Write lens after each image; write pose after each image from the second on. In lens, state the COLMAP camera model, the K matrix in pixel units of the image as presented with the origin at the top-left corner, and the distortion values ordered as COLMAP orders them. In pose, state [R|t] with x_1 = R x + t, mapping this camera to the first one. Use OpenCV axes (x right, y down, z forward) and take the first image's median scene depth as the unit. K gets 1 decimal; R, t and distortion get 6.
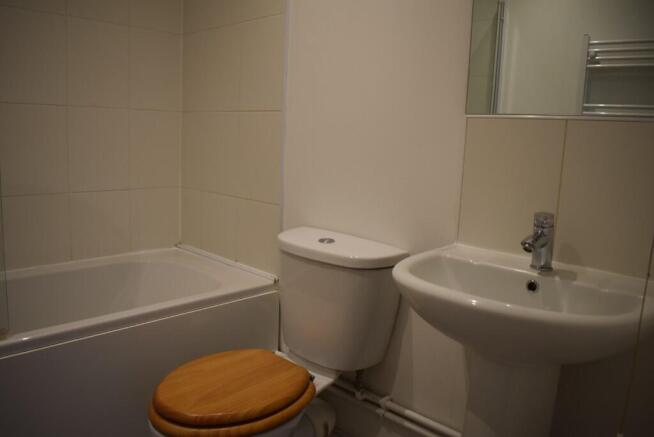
lens RADIAL K [[515.6, 0, 326.9], [0, 515.6, 221.1], [0, 0, 1]] dist [-0.086015, 0.006013]
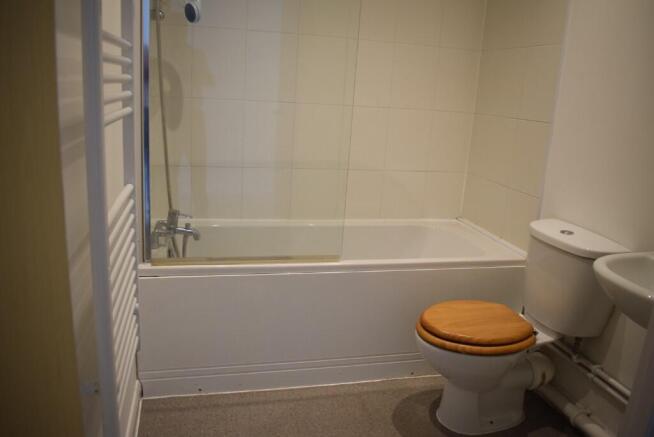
lens RADIAL K [[515.6, 0, 326.7], [0, 515.6, 216.0], [0, 0, 1]] dist [-0.086015, 0.006013]
pose [[0.838211, 0.140401, -0.526963, 0.153855], [-0.114495, 0.990061, 0.081665, -0.036555], [0.533191, -0.008118, 0.845956, -0.370962]]
